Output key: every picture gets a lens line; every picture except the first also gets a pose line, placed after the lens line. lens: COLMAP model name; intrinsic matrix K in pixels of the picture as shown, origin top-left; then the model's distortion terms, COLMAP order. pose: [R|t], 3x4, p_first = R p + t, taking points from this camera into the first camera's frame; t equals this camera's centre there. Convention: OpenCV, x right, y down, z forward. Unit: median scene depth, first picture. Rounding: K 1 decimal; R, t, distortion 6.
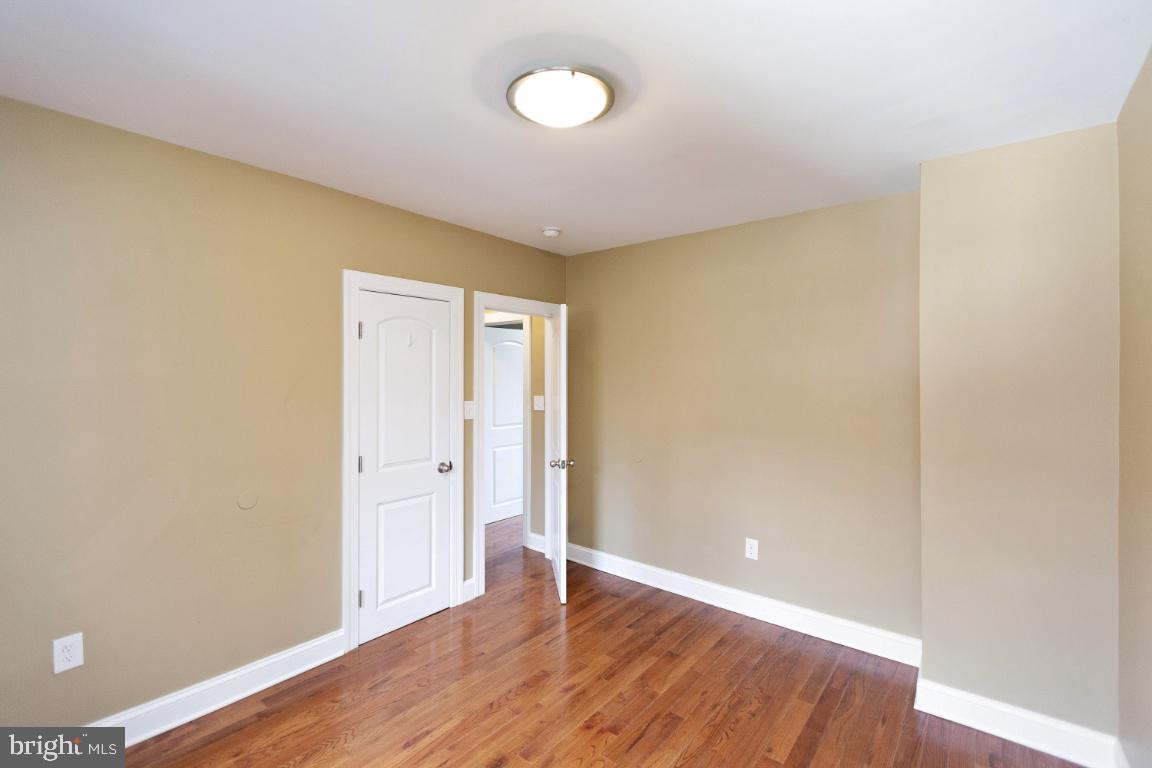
lens RADIAL K [[516.5, 0, 571.7], [0, 516.5, 377.5], [0, 0, 1]] dist [0.004924, -0.000552]
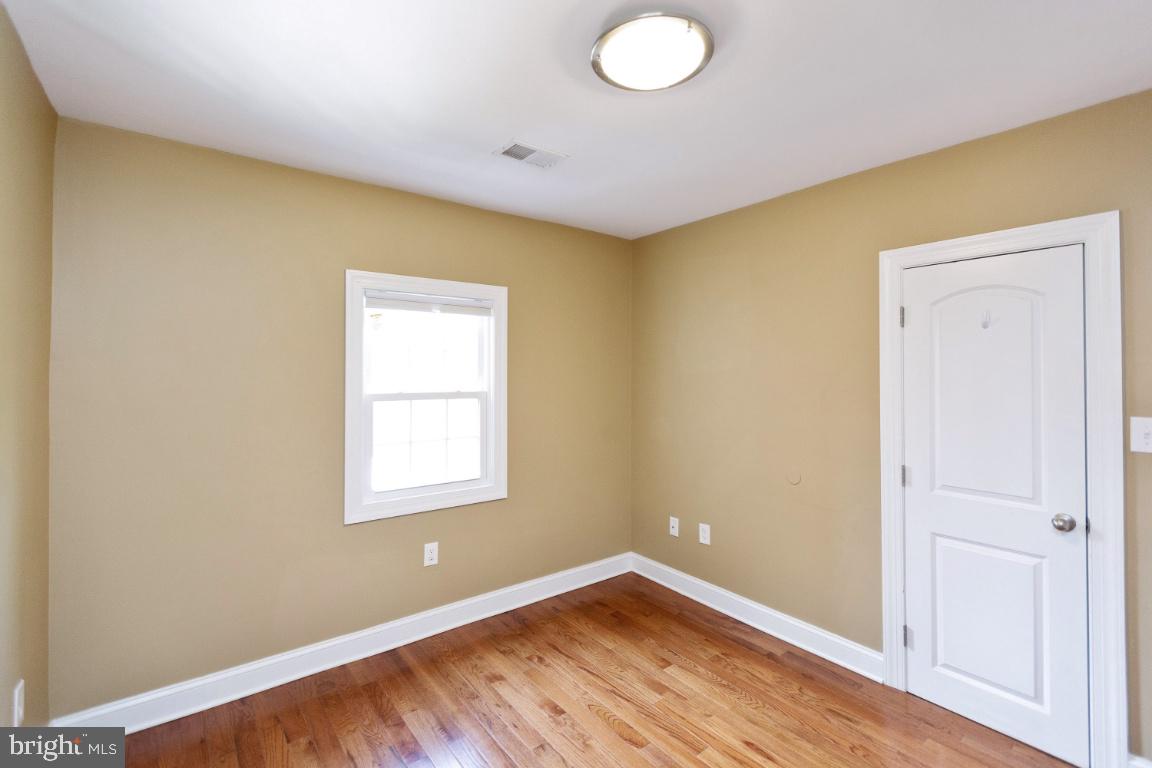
lens RADIAL K [[516.5, 0, 585.5], [0, 516.5, 377.6], [0, 0, 1]] dist [0.004924, -0.000552]
pose [[-0.216747, -0.001677, -0.976226, 0.640906], [-0.012709, 0.999919, 0.001104, 0.017266], [0.976145, 0.012646, -0.216751, 0.816438]]
